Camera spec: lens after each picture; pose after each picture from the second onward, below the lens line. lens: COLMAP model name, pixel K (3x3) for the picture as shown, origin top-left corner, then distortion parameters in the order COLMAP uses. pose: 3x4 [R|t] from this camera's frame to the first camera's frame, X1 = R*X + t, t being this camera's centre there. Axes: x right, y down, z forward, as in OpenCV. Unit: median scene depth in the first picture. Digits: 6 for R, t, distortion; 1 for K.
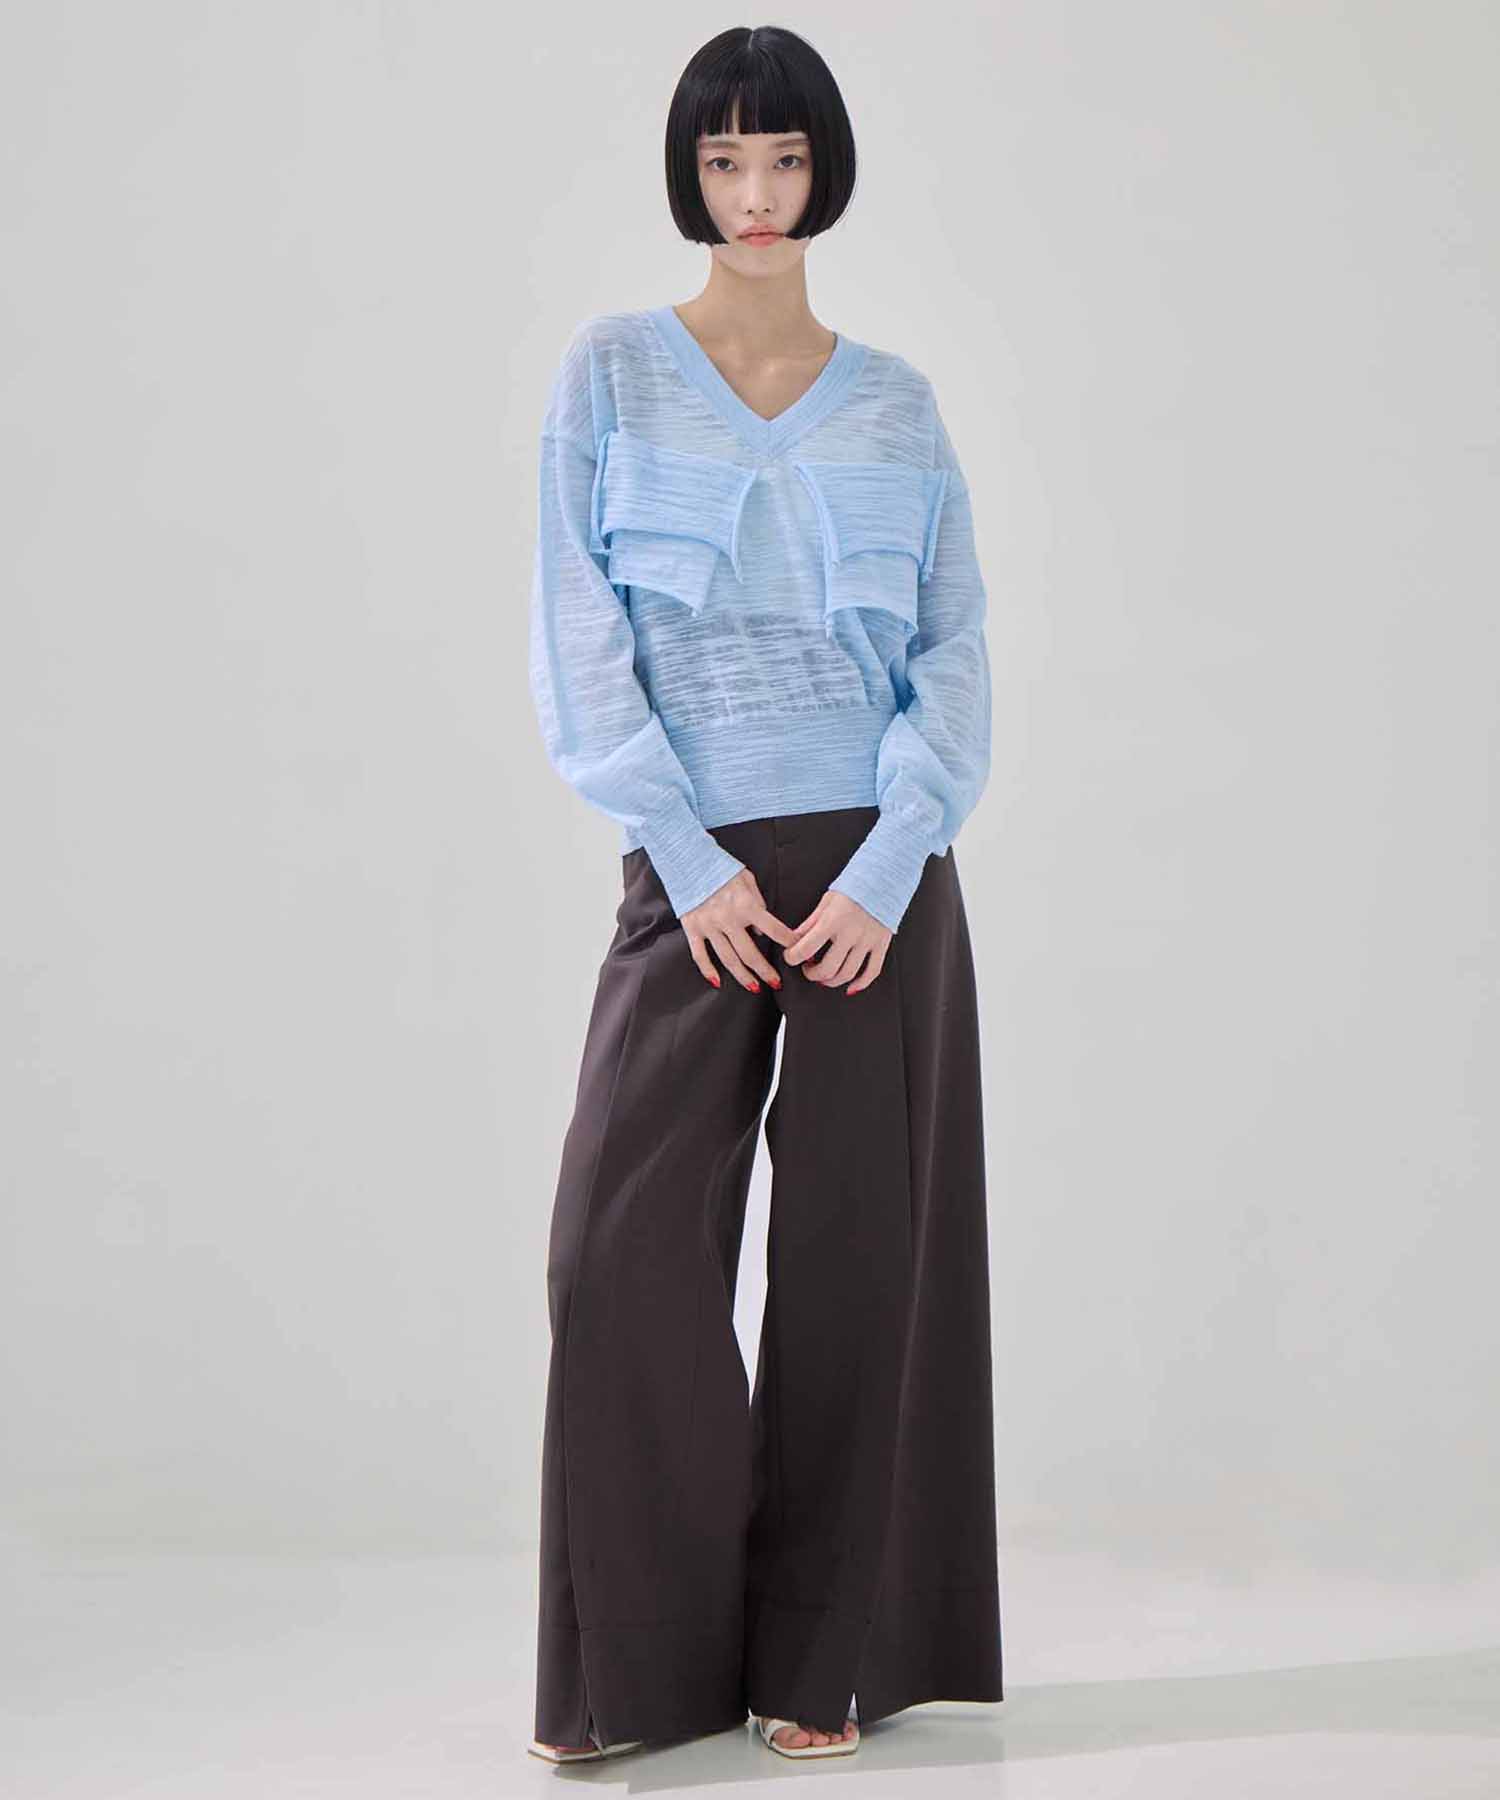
lens RADIAL K [[5099.5, 0, 750.0], [0, 5099.5, 900.0], [0, 0, 1]] dist [-0.422690, -1.303113]
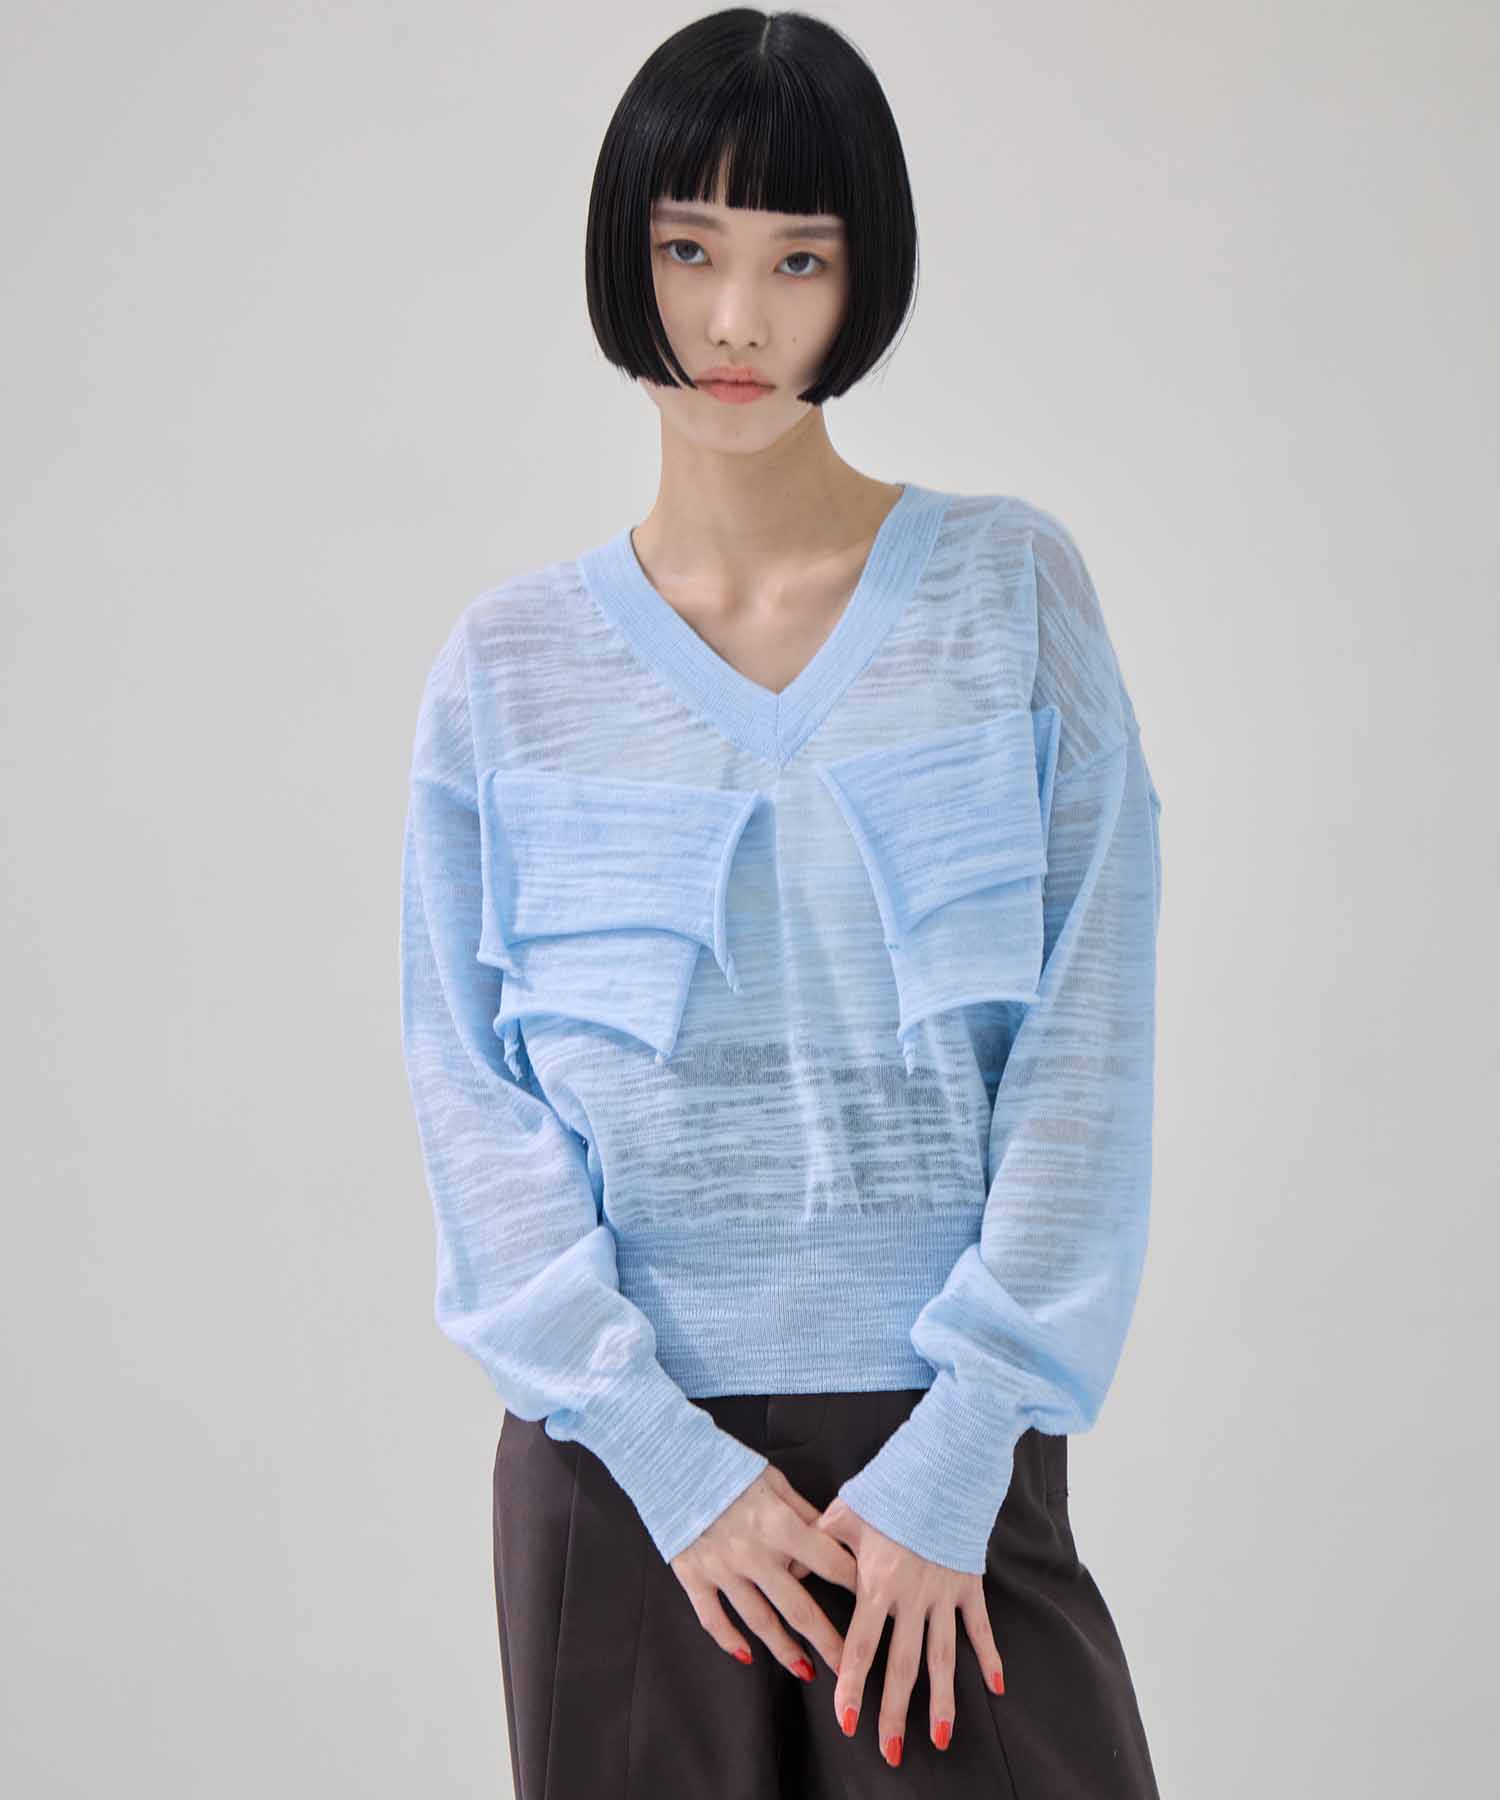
lens RADIAL K [[5099.5, 0, 750.0], [0, 5099.5, 900.0], [0, 0, 1]] dist [-0.422690, -1.303113]
pose [[0.999987, -0.000099, -0.005089, 0.003427], [-0.000418, 0.994845, -0.101406, -0.014302], [0.005073, 0.101407, 0.994832, 0.427231]]
